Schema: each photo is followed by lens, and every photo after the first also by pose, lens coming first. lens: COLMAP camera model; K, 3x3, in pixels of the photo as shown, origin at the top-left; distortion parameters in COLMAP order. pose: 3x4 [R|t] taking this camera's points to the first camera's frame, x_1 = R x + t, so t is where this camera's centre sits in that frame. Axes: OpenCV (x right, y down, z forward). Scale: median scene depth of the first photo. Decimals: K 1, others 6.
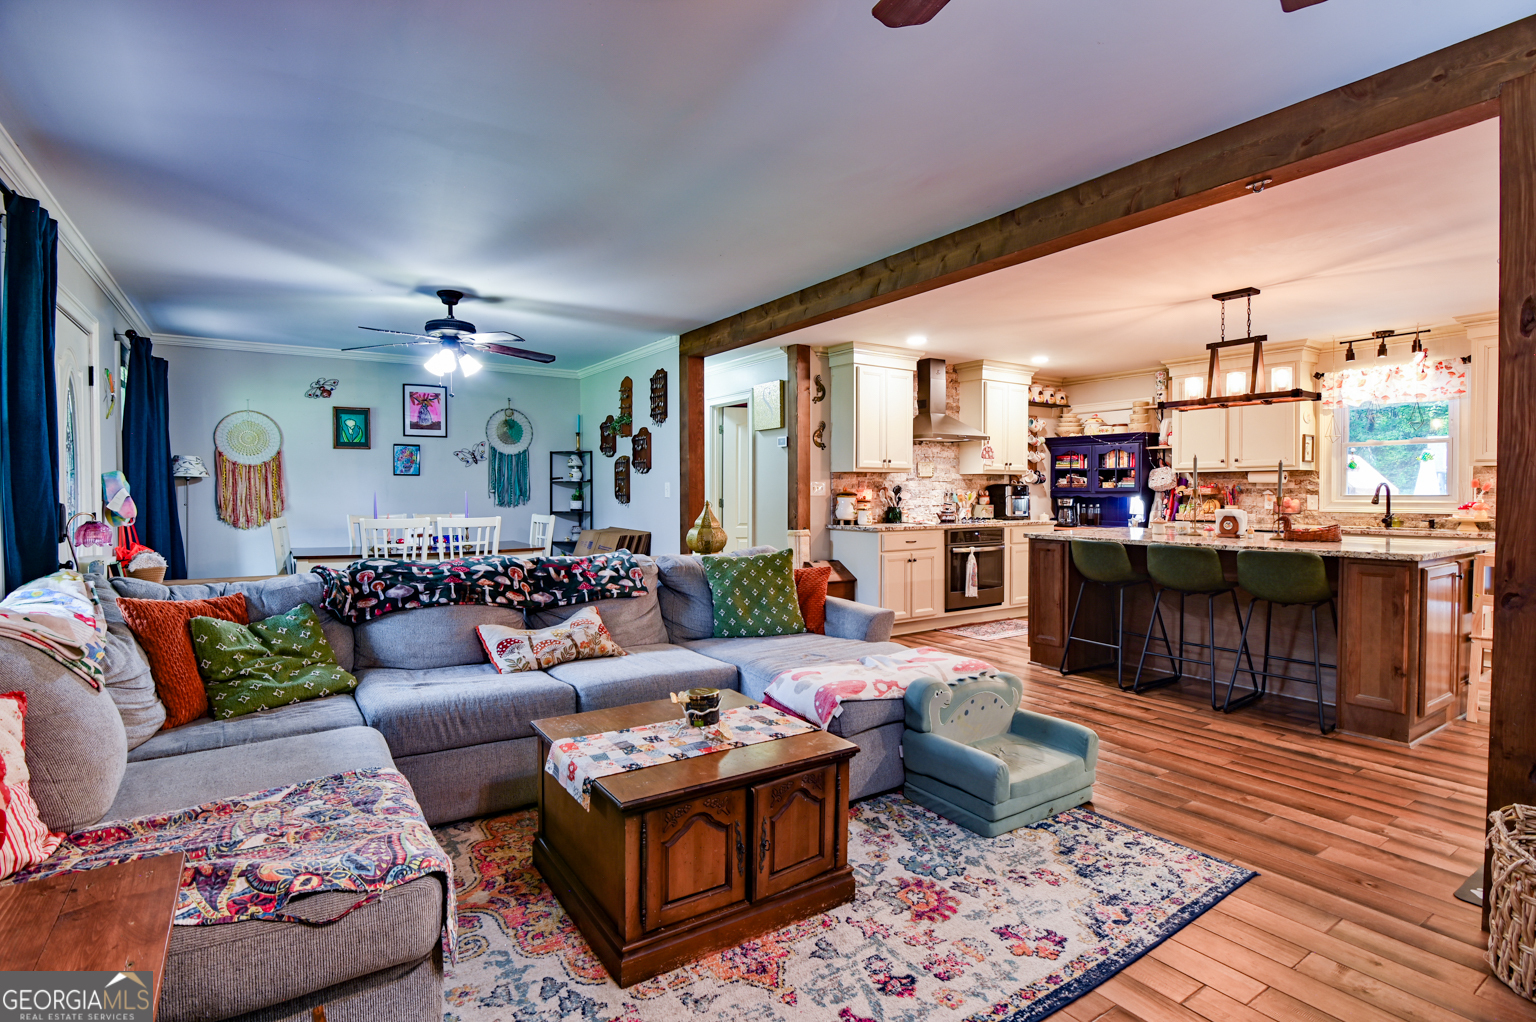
lens RADIAL K [[758.5, 0, 768.1], [0, 758.5, 510.8], [0, 0, 1]] dist [-0.018294, -0.000338]
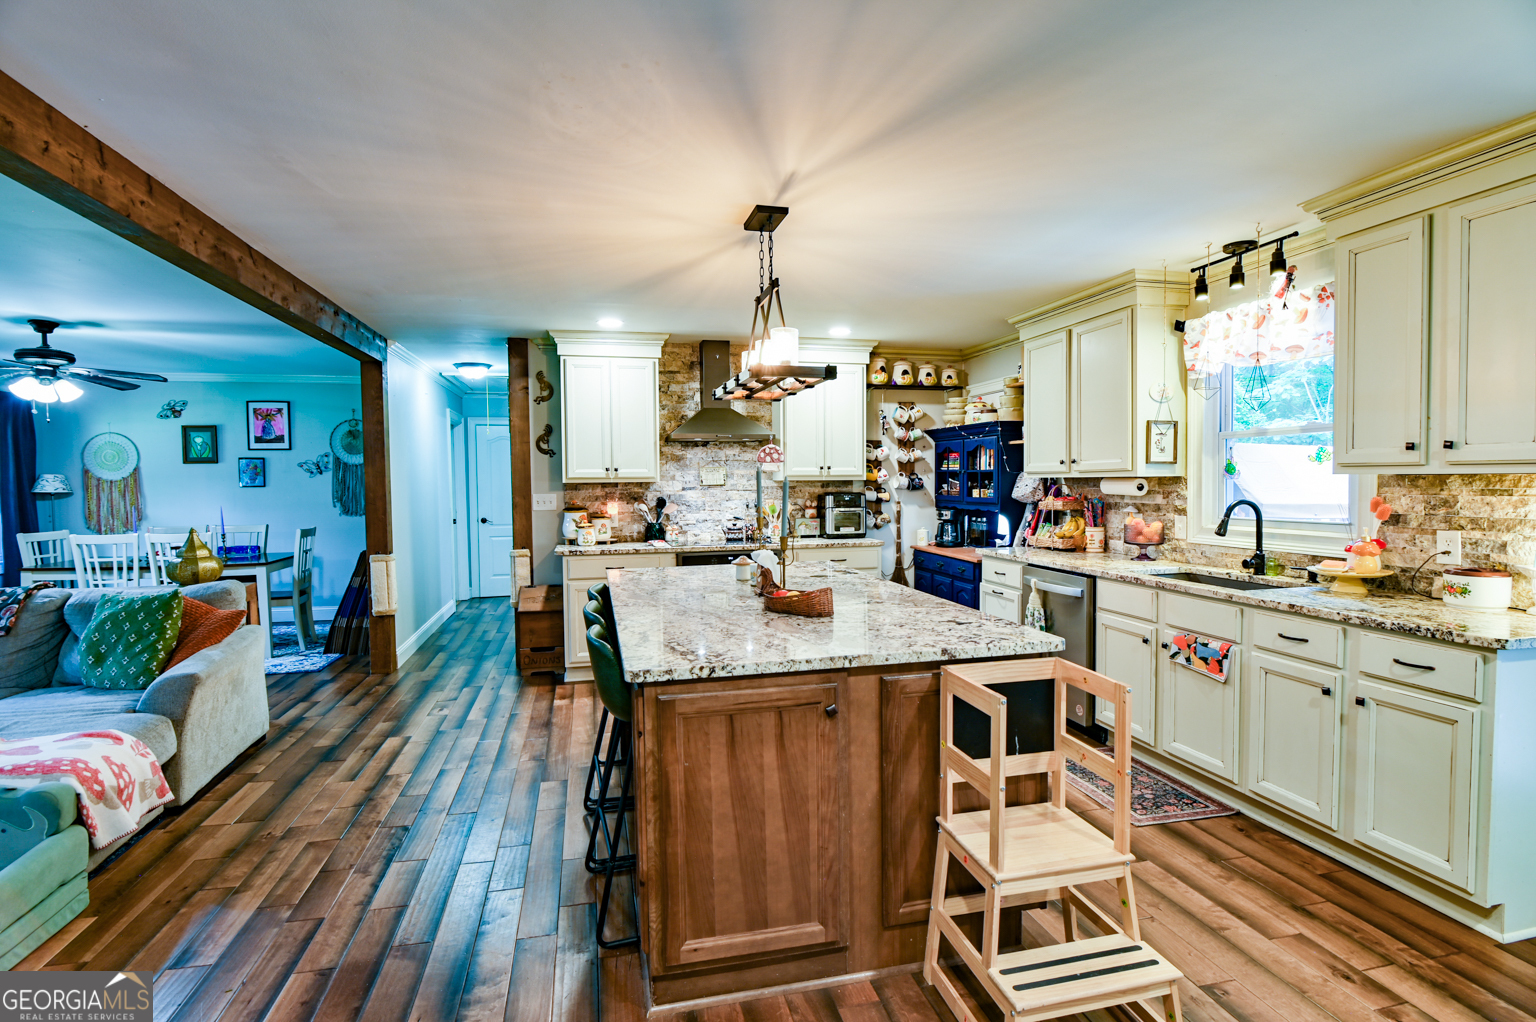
lens RADIAL K [[758.5, 0, 772.6], [0, 758.5, 511.0], [0, 0, 1]] dist [-0.018294, -0.000338]
pose [[0.936023, 0.007698, -0.351853, 0.618465], [-0.001140, 0.999822, 0.018842, -0.035828], [0.351936, -0.017235, 0.935865, 0.281391]]
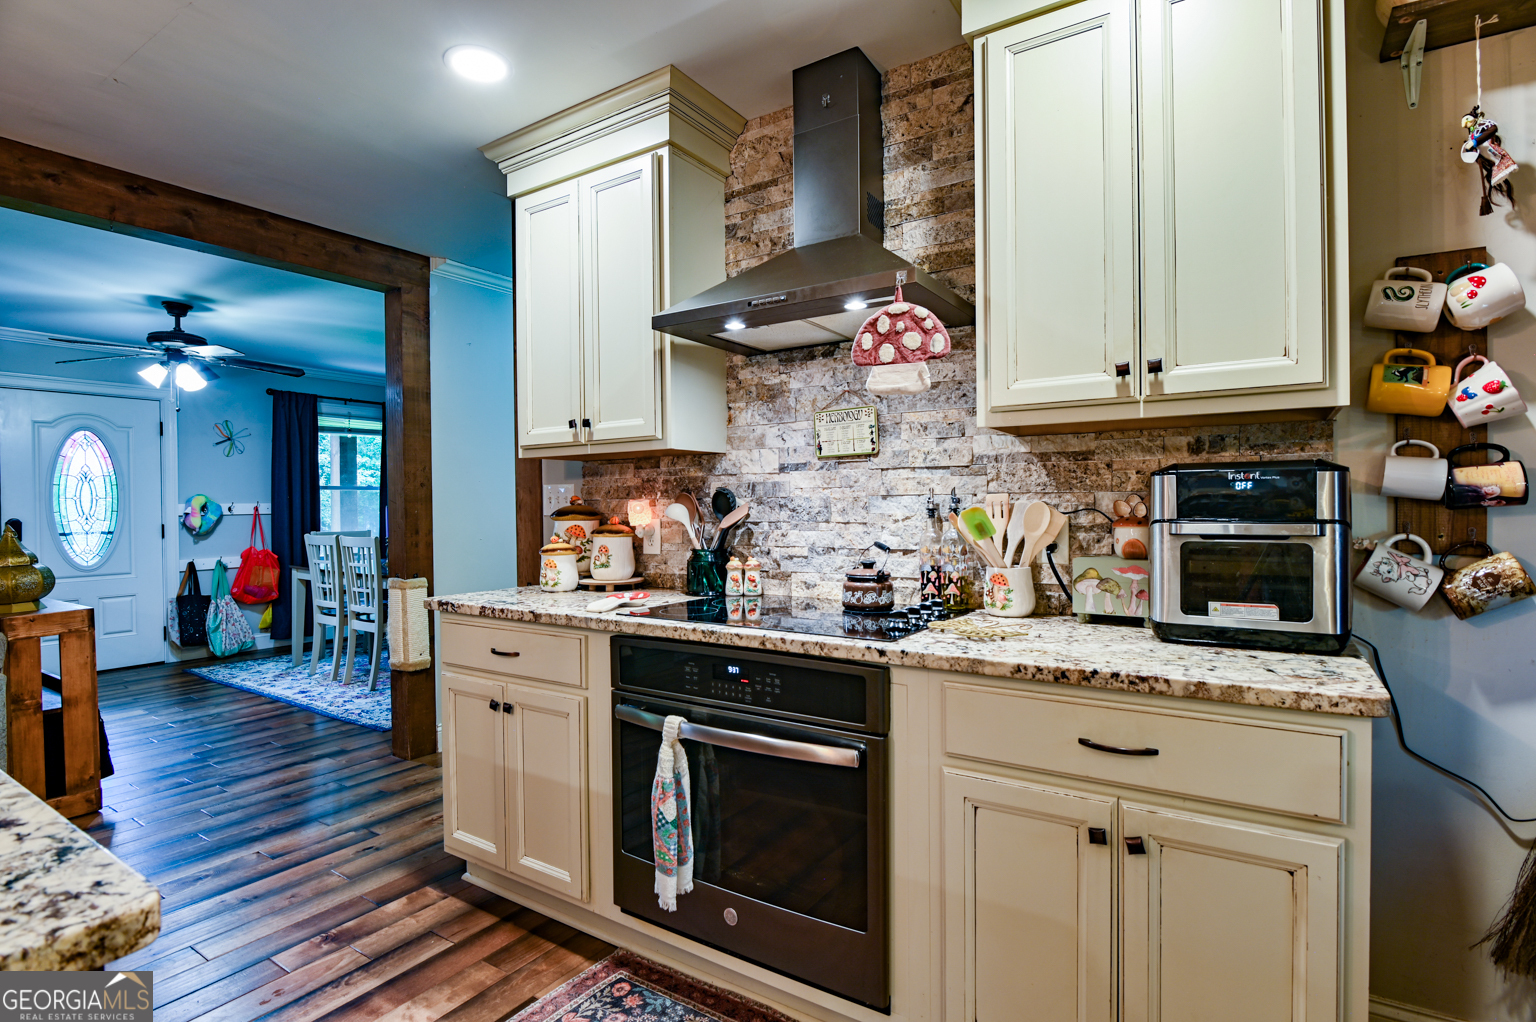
lens RADIAL K [[758.5, 0, 763.9], [0, 758.5, 510.3], [0, 0, 1]] dist [-0.018294, -0.000338]
pose [[0.382786, 0.004101, -0.923828, 0.533870], [-0.014554, 0.999893, -0.001592, -0.023986], [0.923722, 0.014054, 0.382804, 0.943890]]
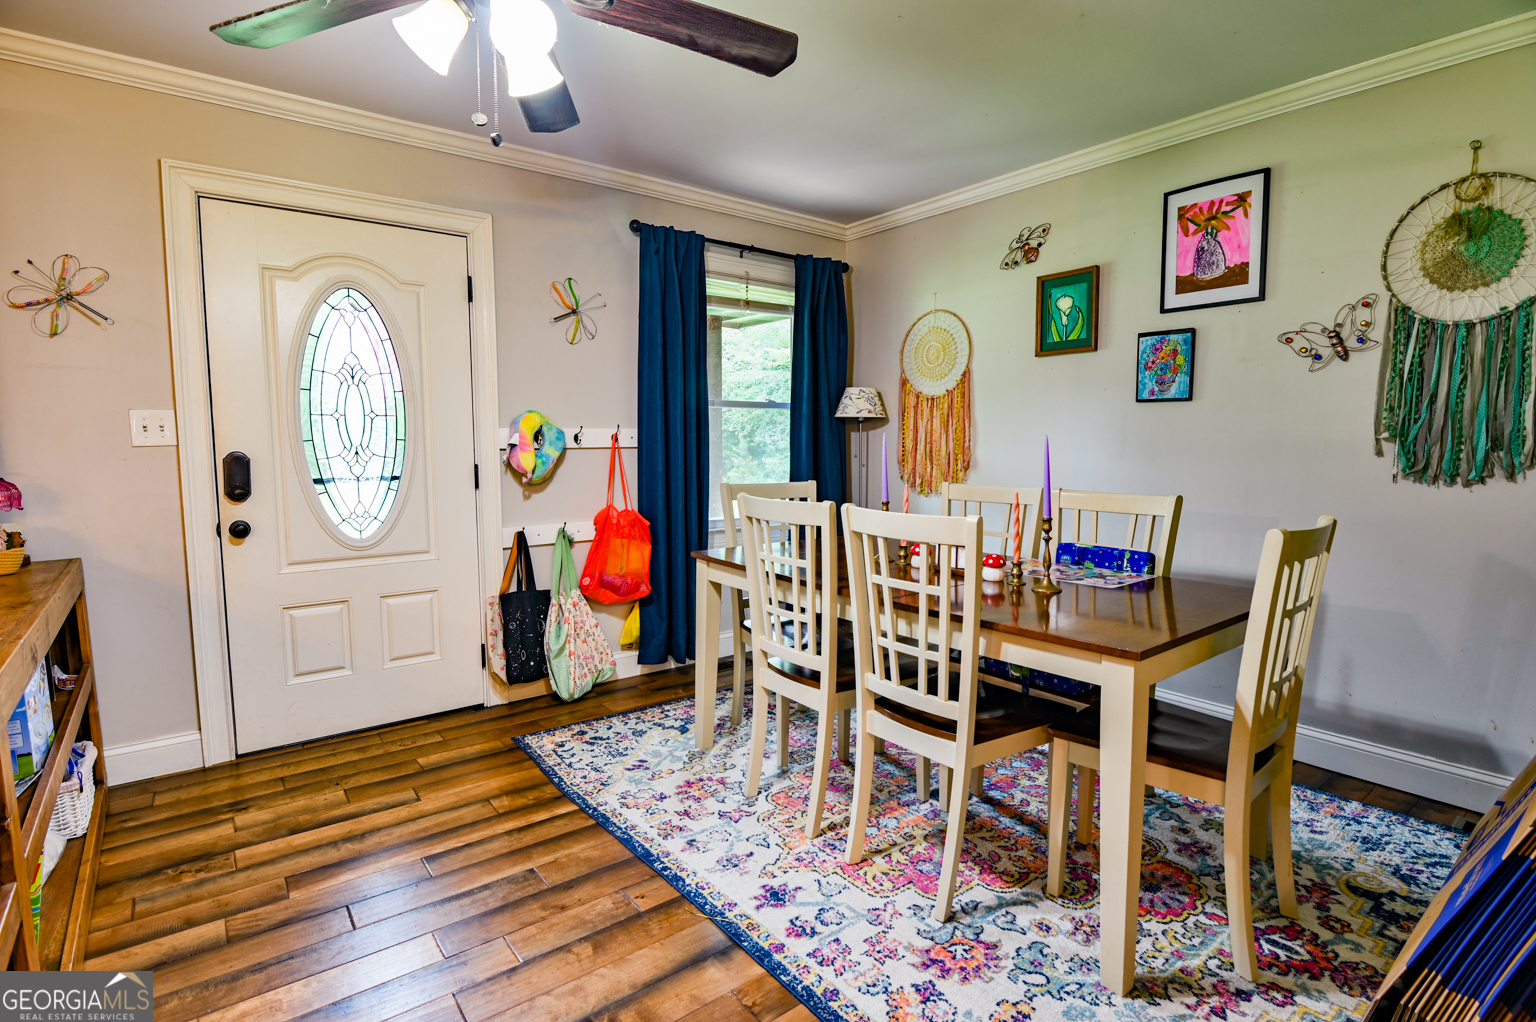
lens RADIAL K [[758.5, 0, 766.5], [0, 758.5, 509.6], [0, 0, 1]] dist [-0.018294, -0.000338]
pose [[0.073656, 0.090296, -0.993188, -0.049133], [-0.025662, 0.995734, 0.088625, -0.017830], [0.996953, 0.018960, 0.075659, 0.779393]]
